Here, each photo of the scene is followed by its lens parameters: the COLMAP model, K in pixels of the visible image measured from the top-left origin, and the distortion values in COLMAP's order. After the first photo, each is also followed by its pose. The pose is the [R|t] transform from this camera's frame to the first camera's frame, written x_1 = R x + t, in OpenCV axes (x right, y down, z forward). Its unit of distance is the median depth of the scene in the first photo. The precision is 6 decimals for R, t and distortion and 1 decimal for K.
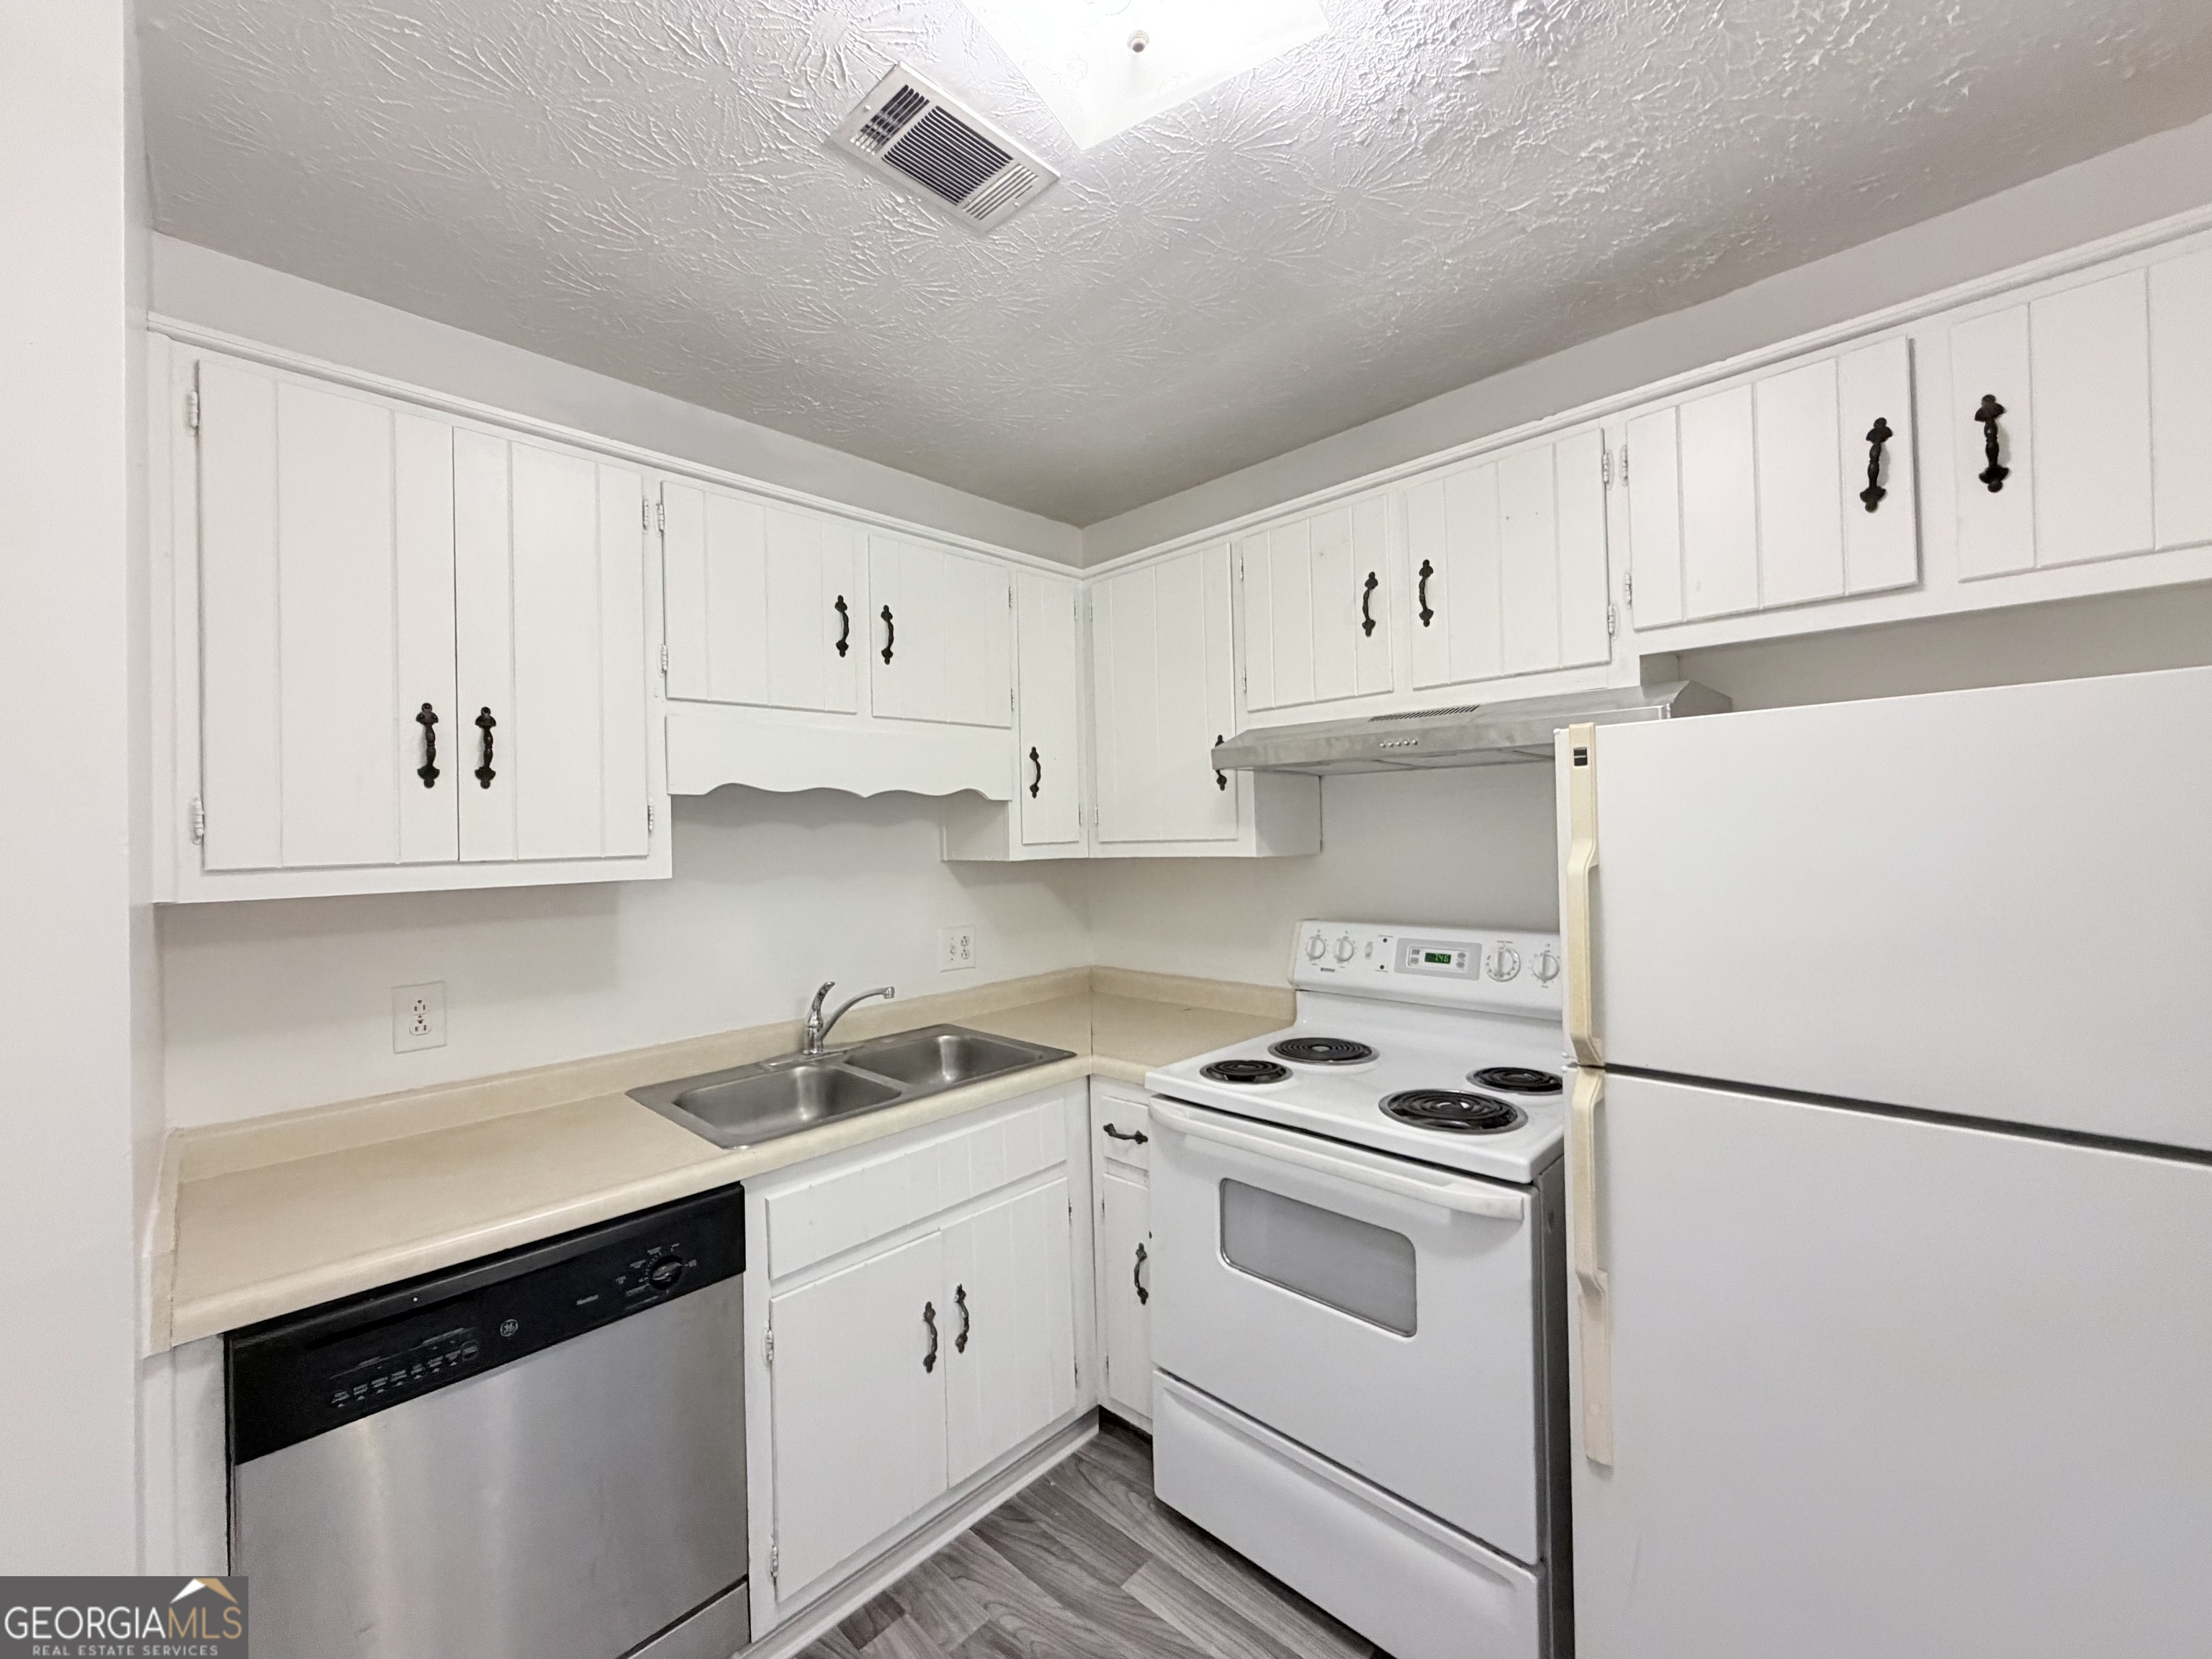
lens RADIAL K [[887.8, 0, 1107.3], [0, 887.8, 826.3], [0, 0, 1]] dist [-0.001842, -0.000448]
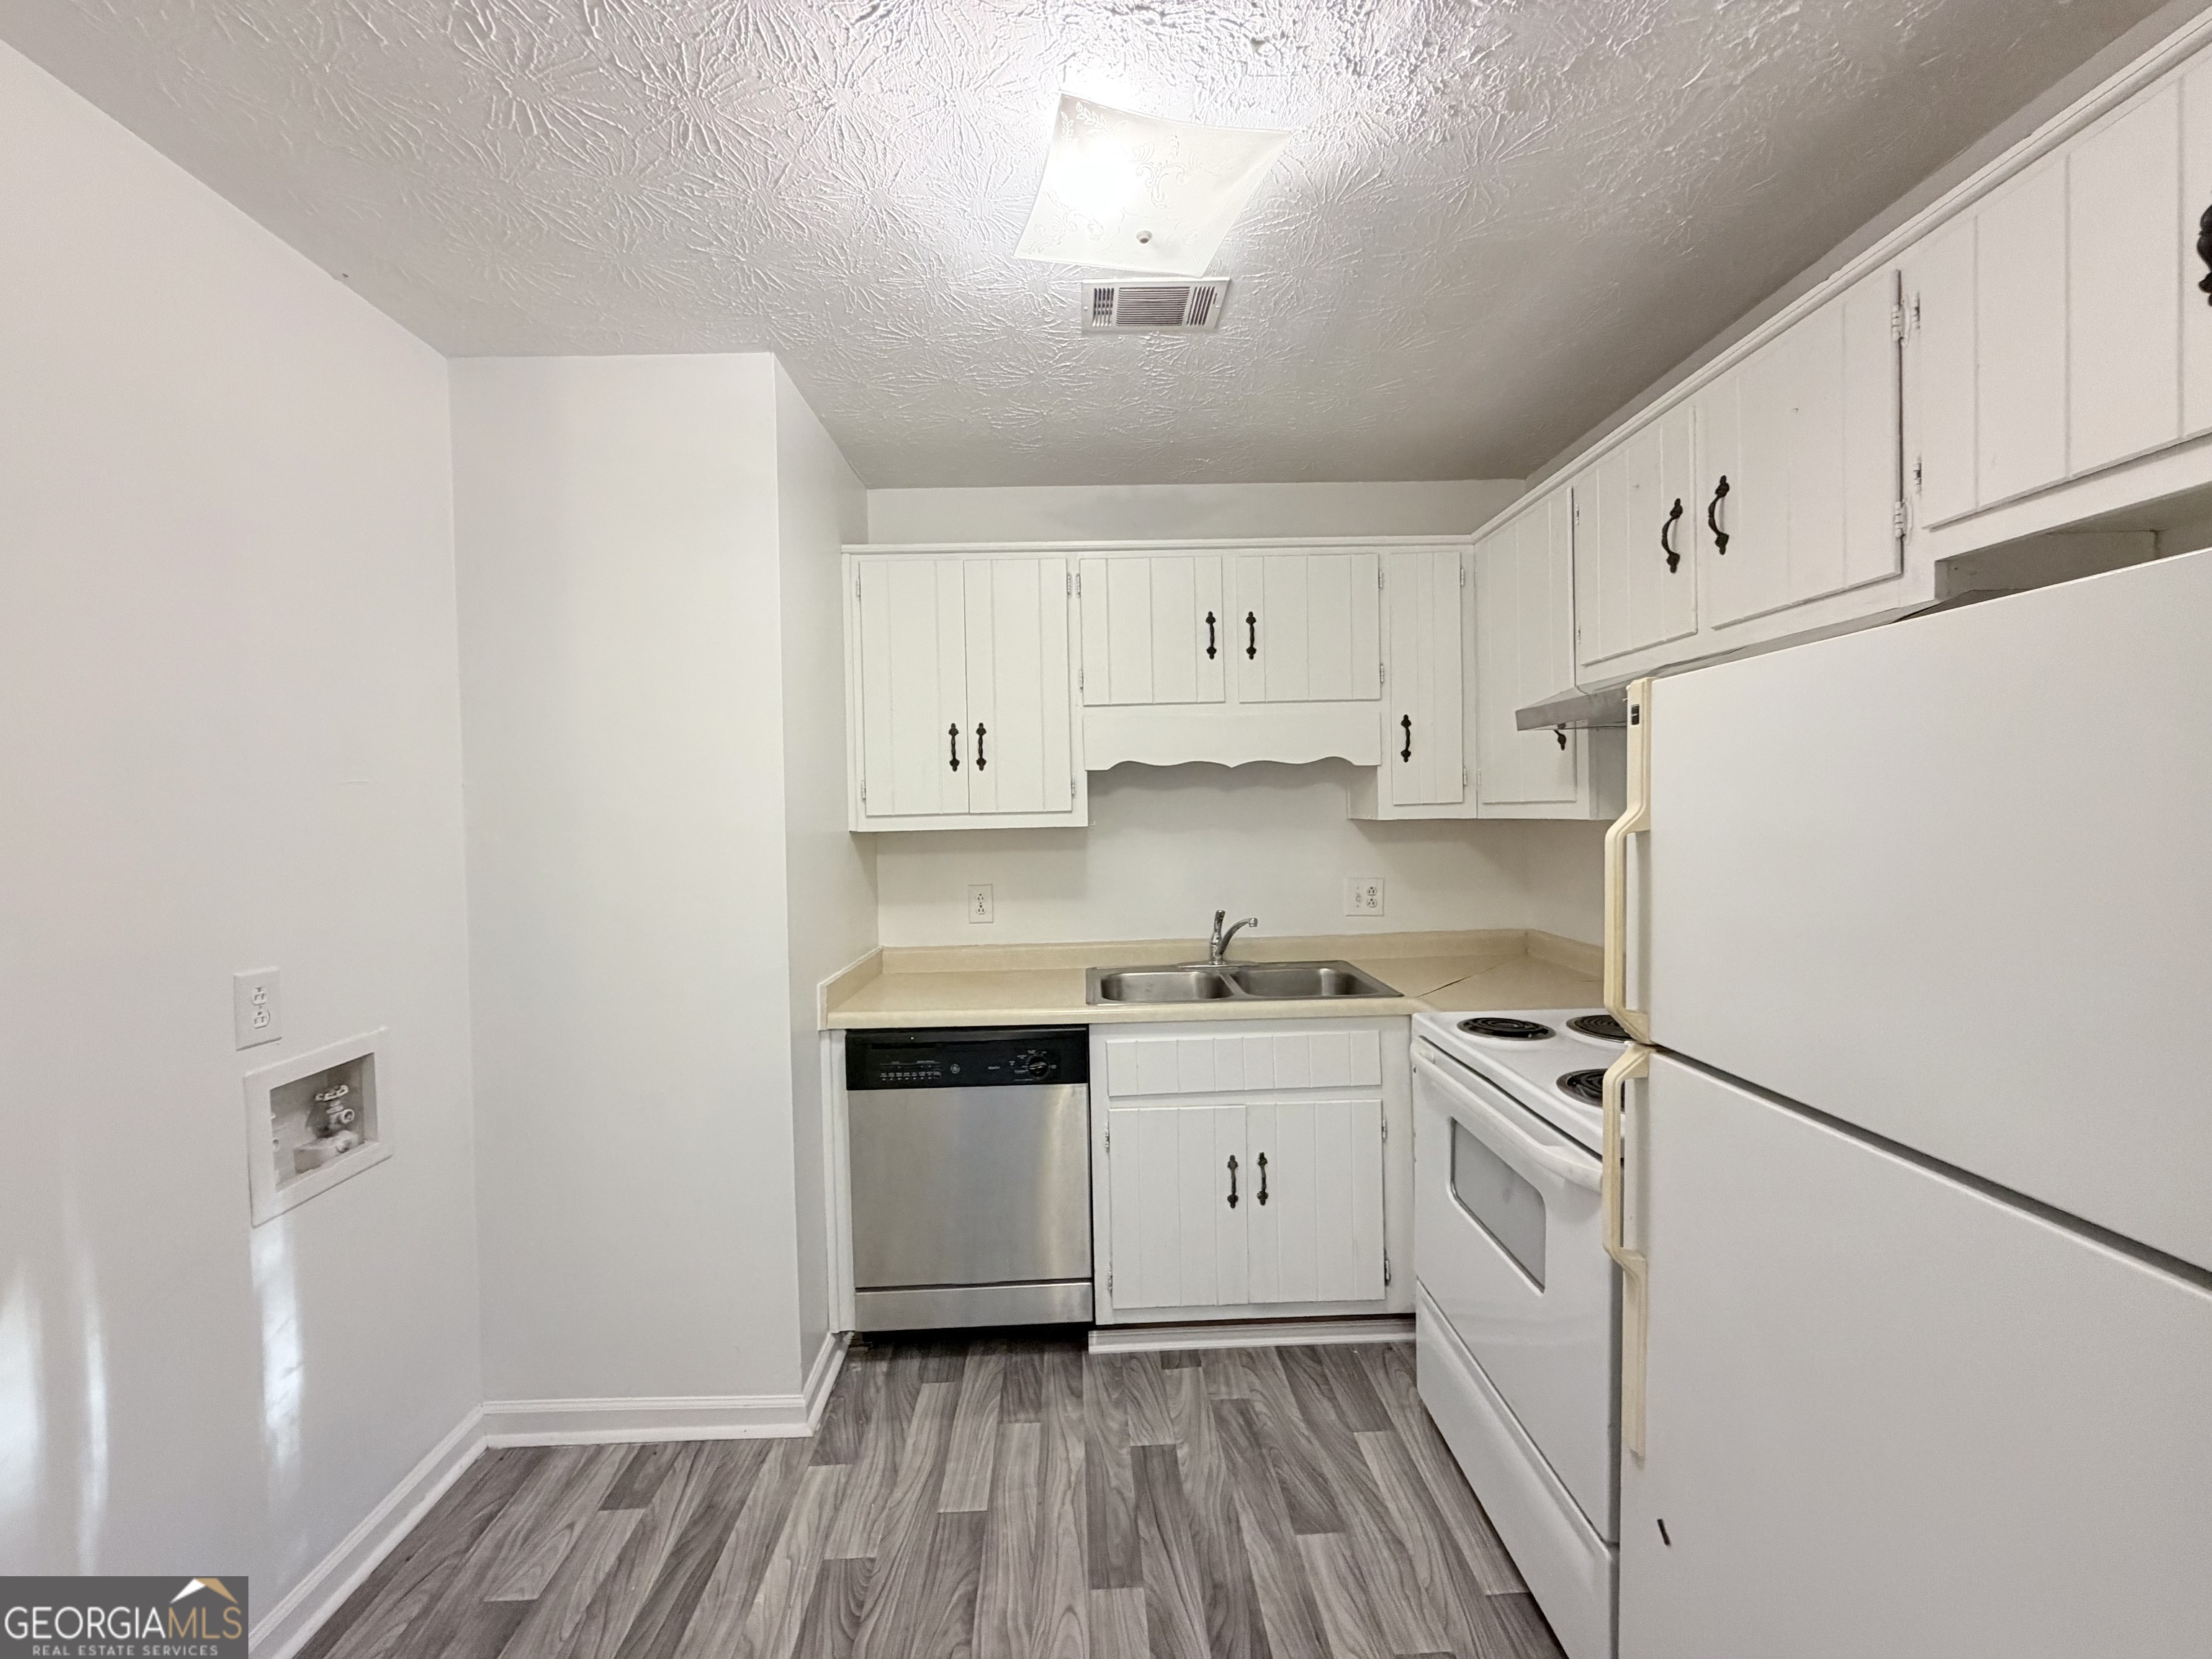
lens RADIAL K [[887.8, 0, 1092.4], [0, 887.8, 826.0], [0, 0, 1]] dist [-0.001842, -0.000448]
pose [[0.707250, 0.022051, -0.706620, 0.564209], [0.010917, 0.999054, 0.042103, -0.005175], [0.706880, -0.037491, 0.706340, -0.050958]]
